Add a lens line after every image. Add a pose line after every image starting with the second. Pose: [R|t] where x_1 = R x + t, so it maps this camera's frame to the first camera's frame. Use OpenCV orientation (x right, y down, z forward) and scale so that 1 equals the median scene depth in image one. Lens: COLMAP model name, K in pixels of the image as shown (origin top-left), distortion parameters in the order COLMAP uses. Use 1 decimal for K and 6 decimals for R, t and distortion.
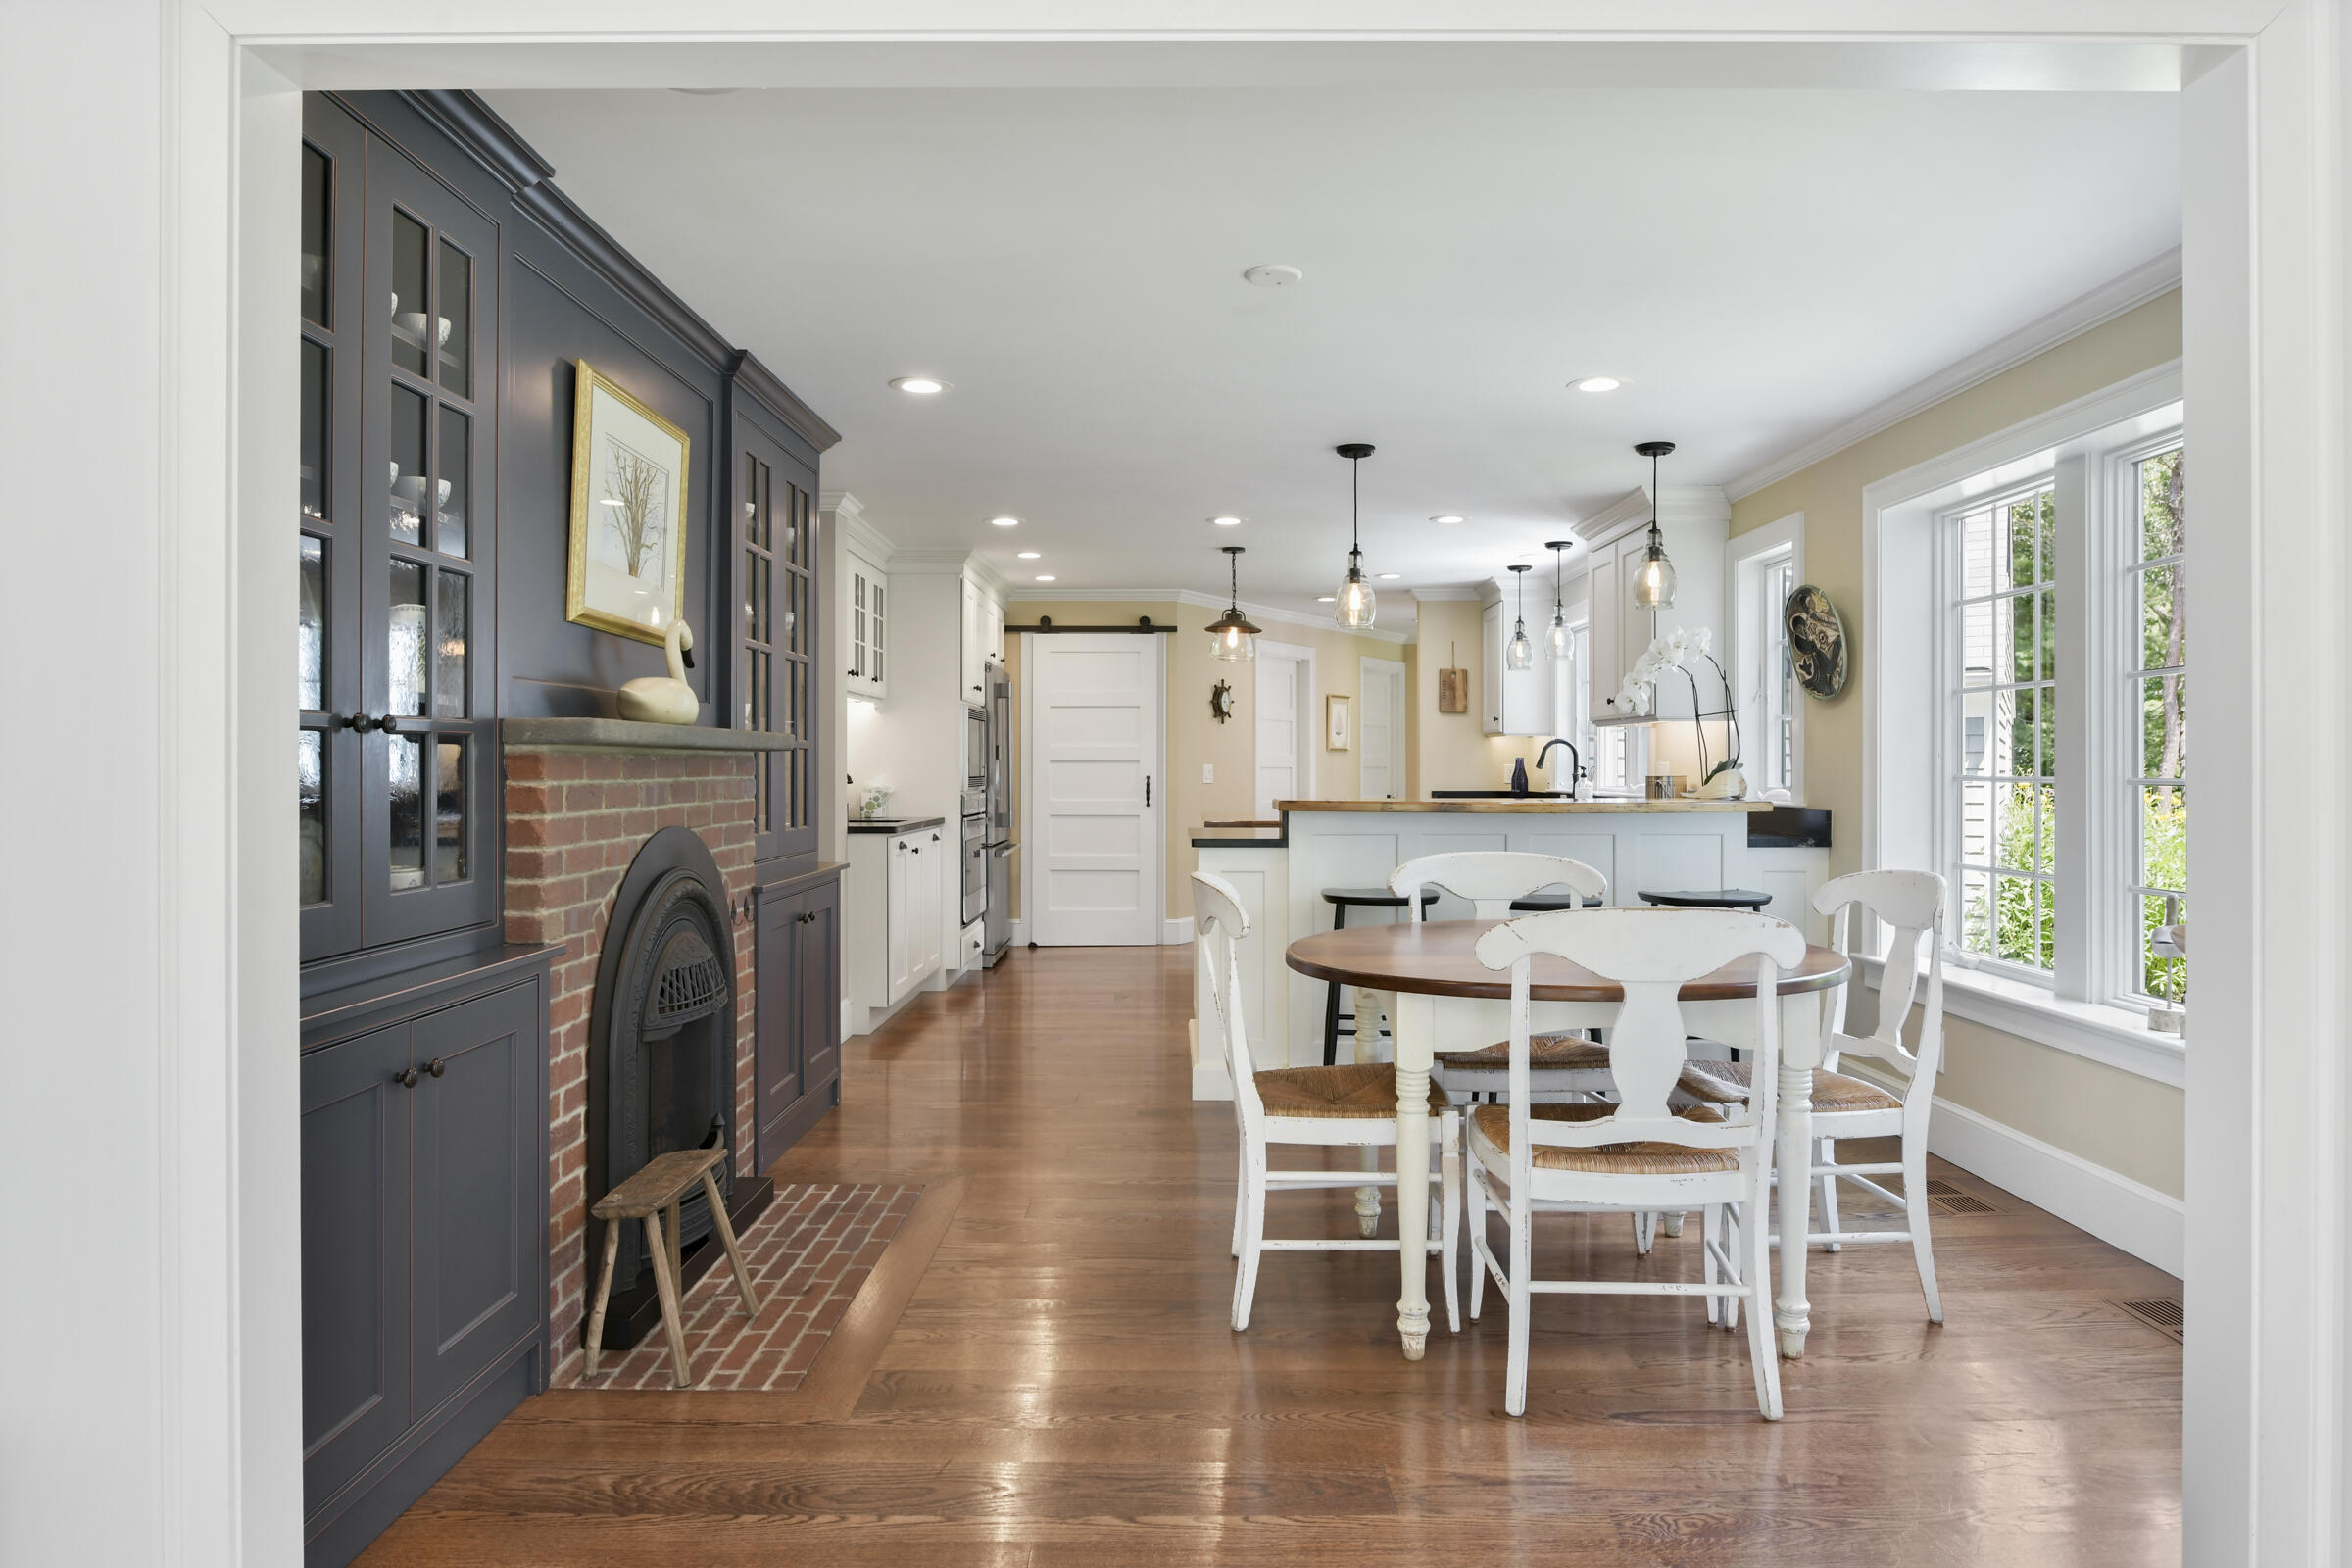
lens RADIAL K [[1464.0, 0, 1178.1], [0, 1464.0, 771.9], [0, 0, 1]] dist [-0.038429, 0.001496]
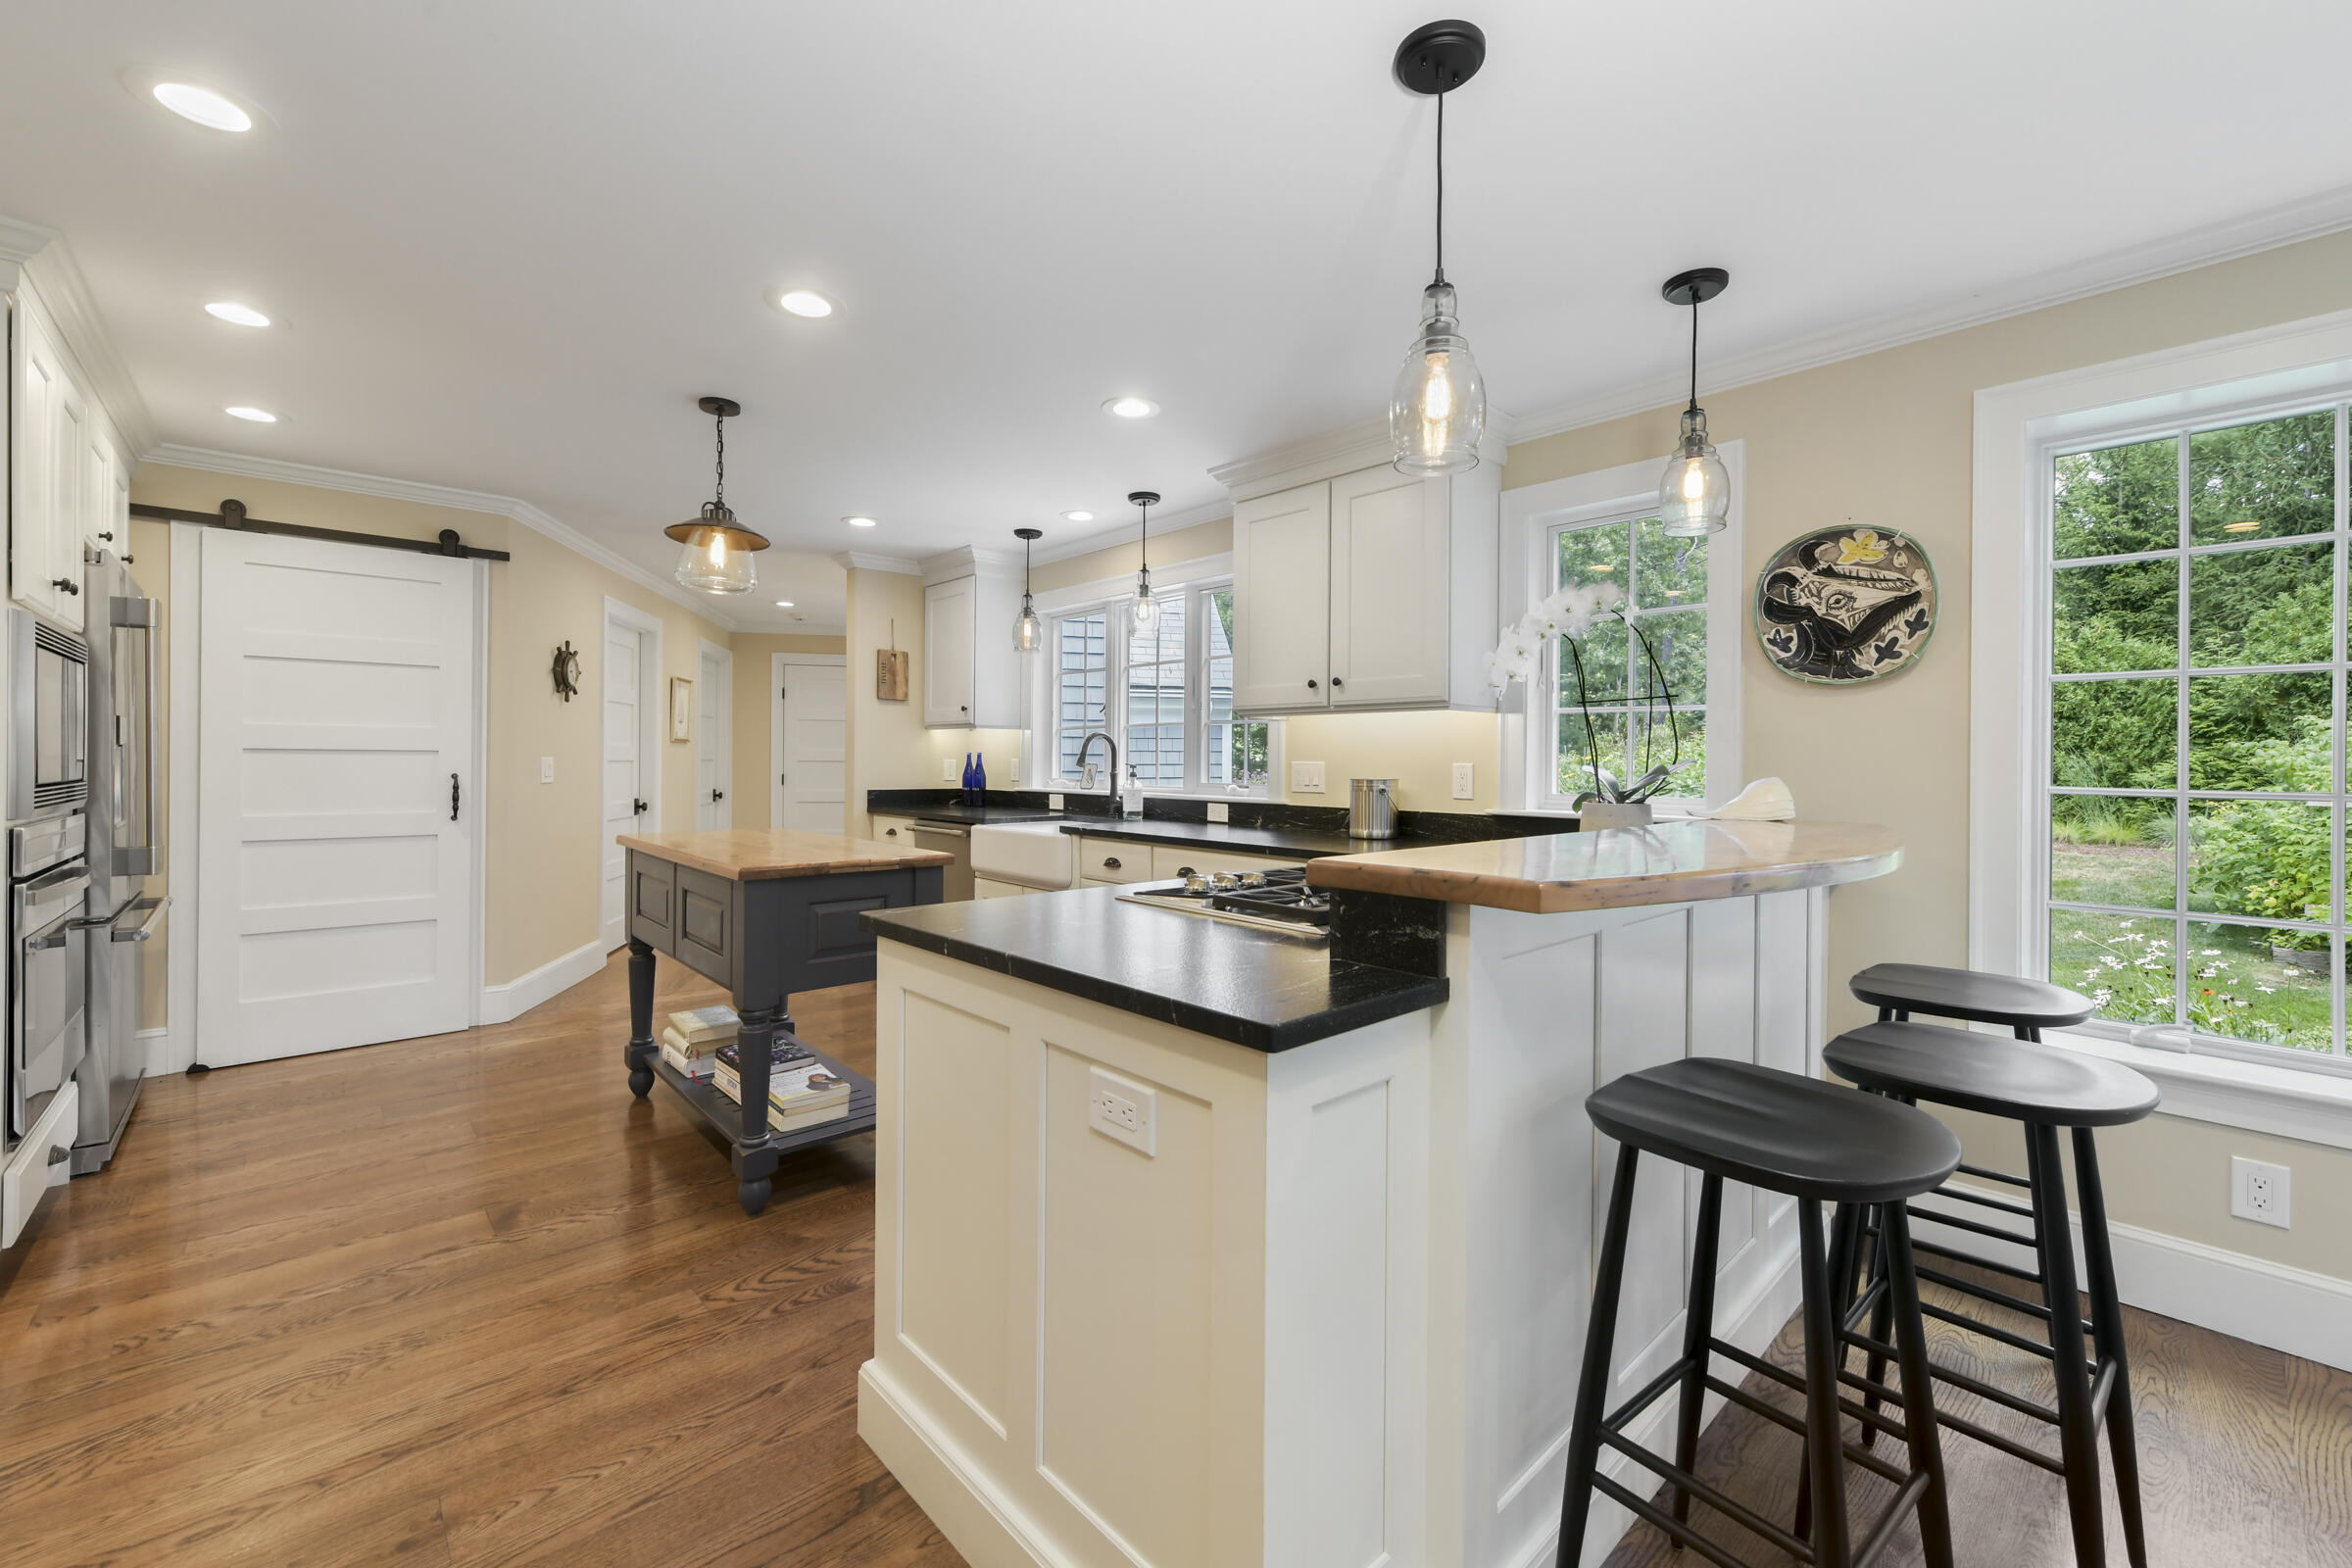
lens RADIAL K [[948.9, 0, 1190.9], [0, 948.9, 763.7], [0, 0, 1]] dist [-0.002445, 0.000914]
pose [[0.728632, 0.004345, 0.684892, -0.098823], [-0.005638, 0.999984, -0.000346, -0.004907], [-0.684882, -0.003609, 0.728645, 0.648562]]
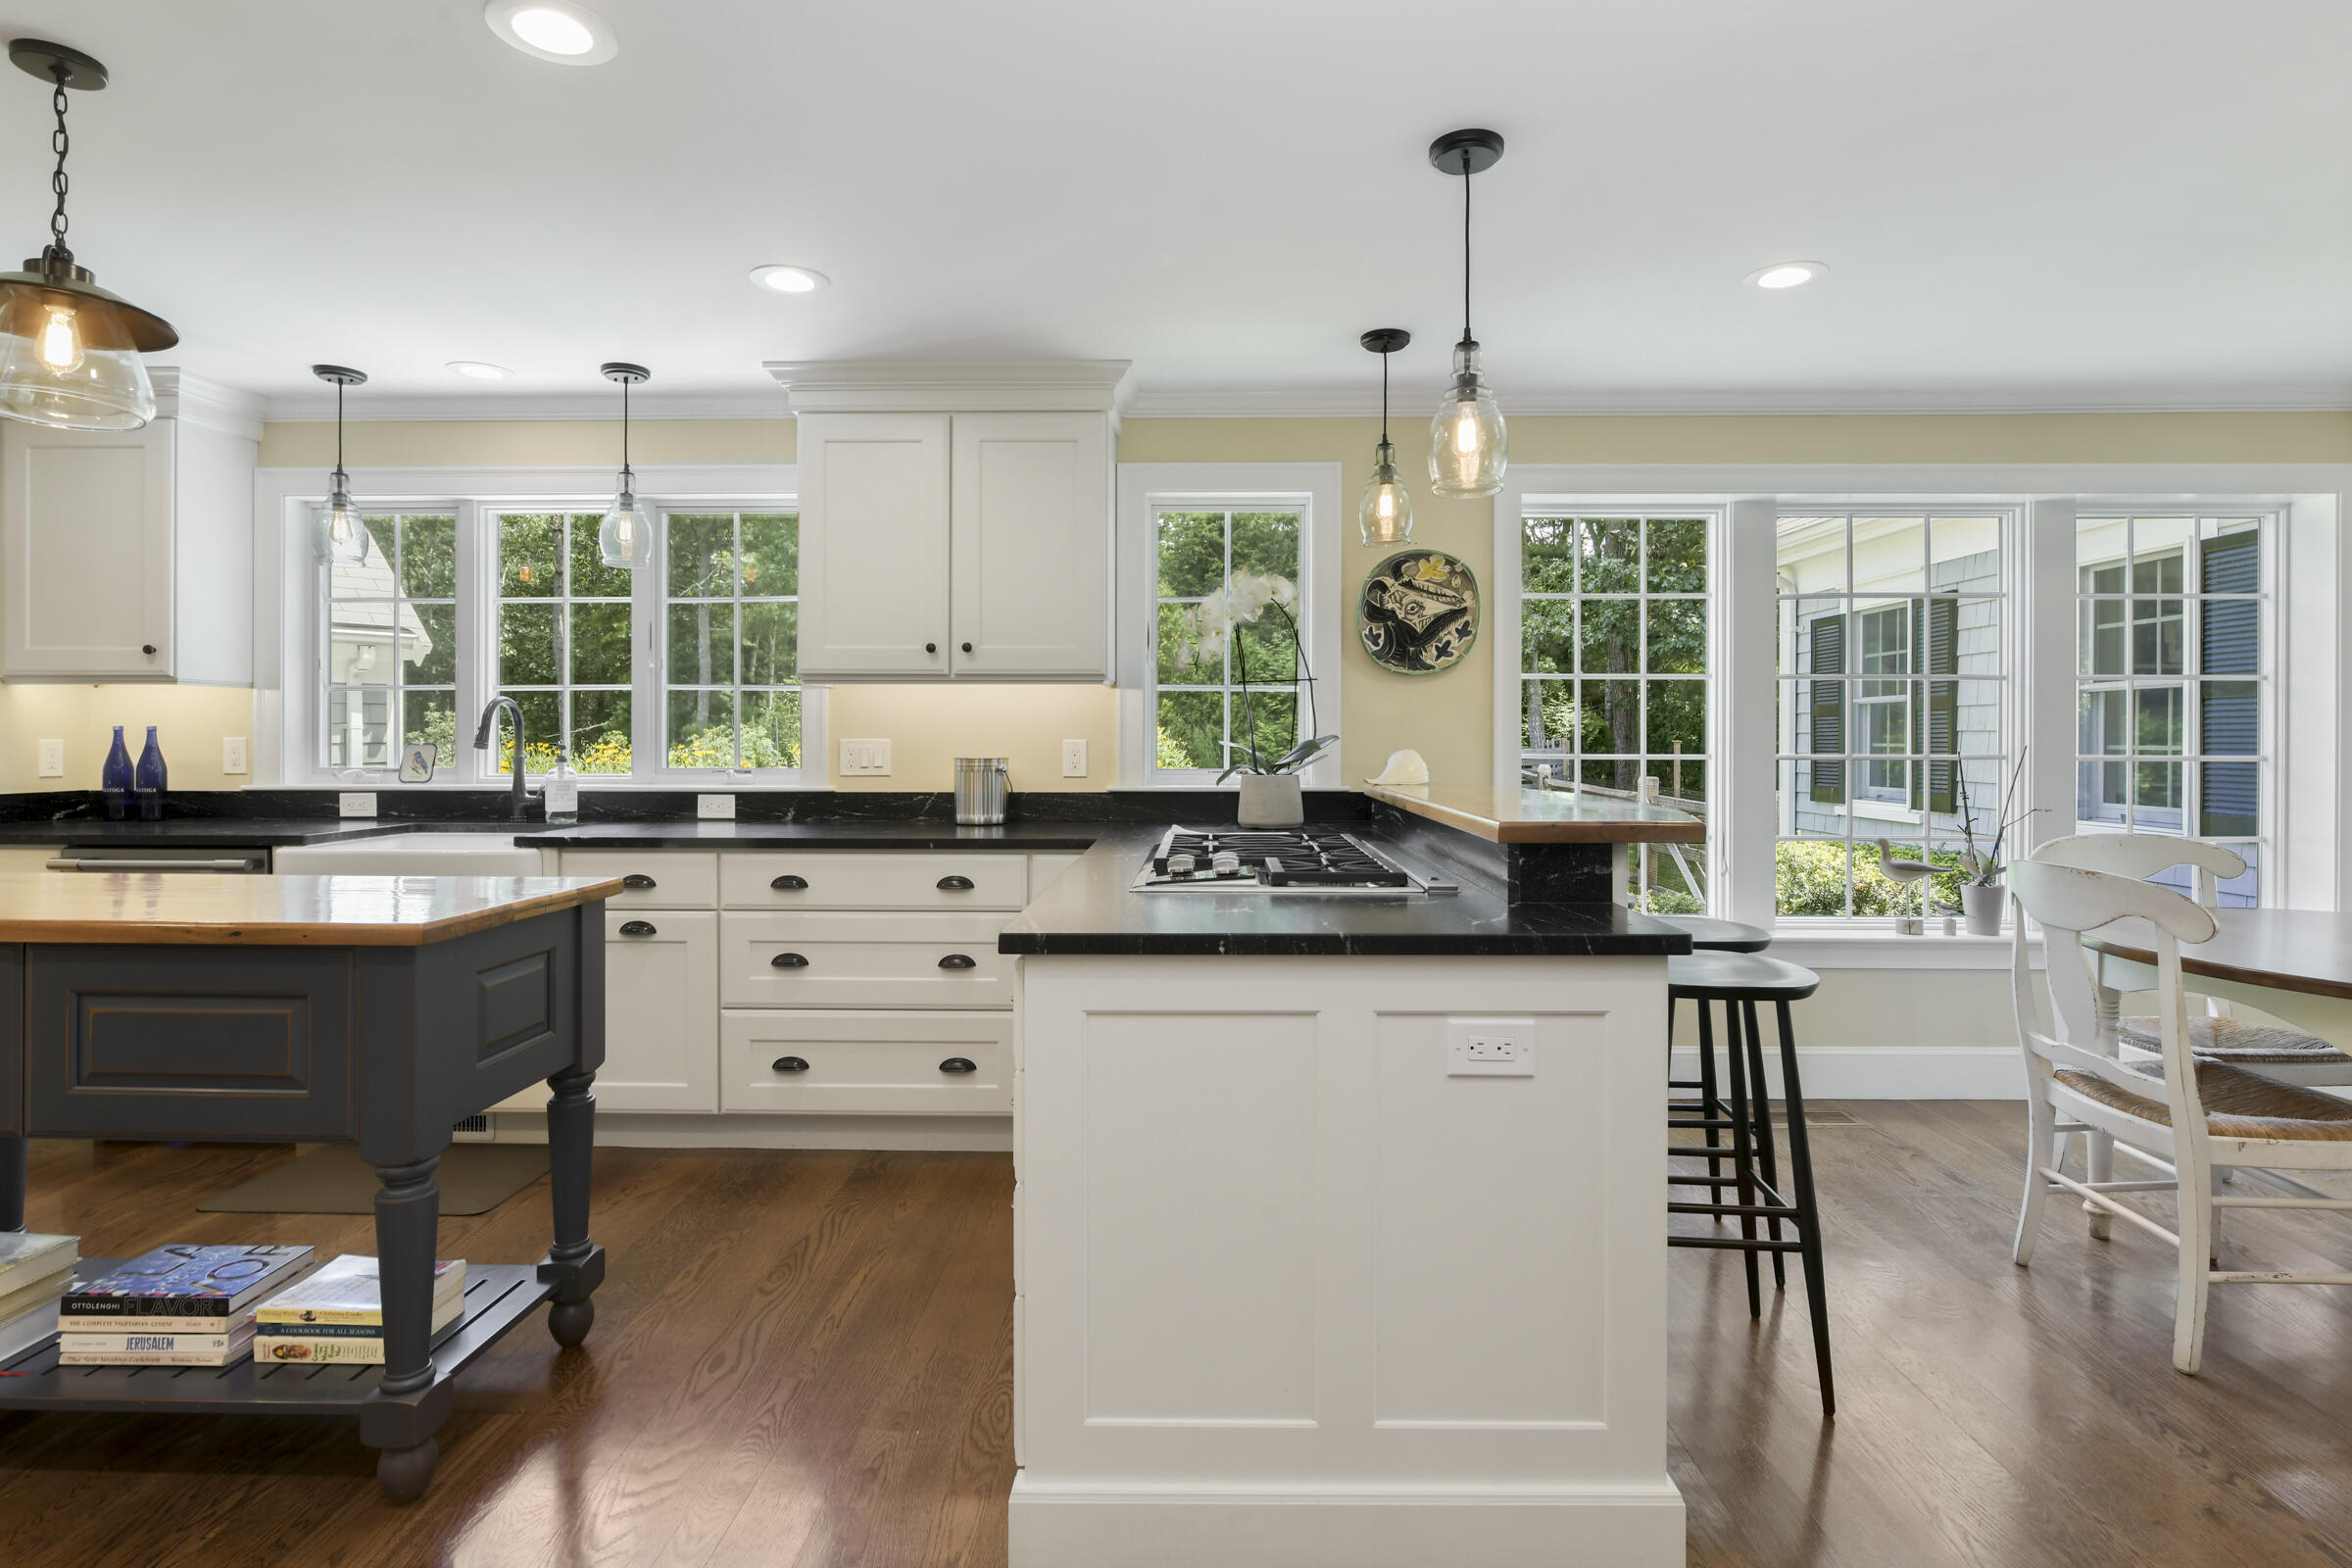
lens RADIAL K [[1166.0, 0, 1189.4], [0, 1166.0, 742.5], [0, 0, 1]] dist [-0.004858, -0.001674]
pose [[0.013308, -0.003690, 0.999905, -0.233370], [0.002783, 0.999989, 0.003653, -0.006358], [-0.999908, 0.002734, 0.013318, 0.843825]]
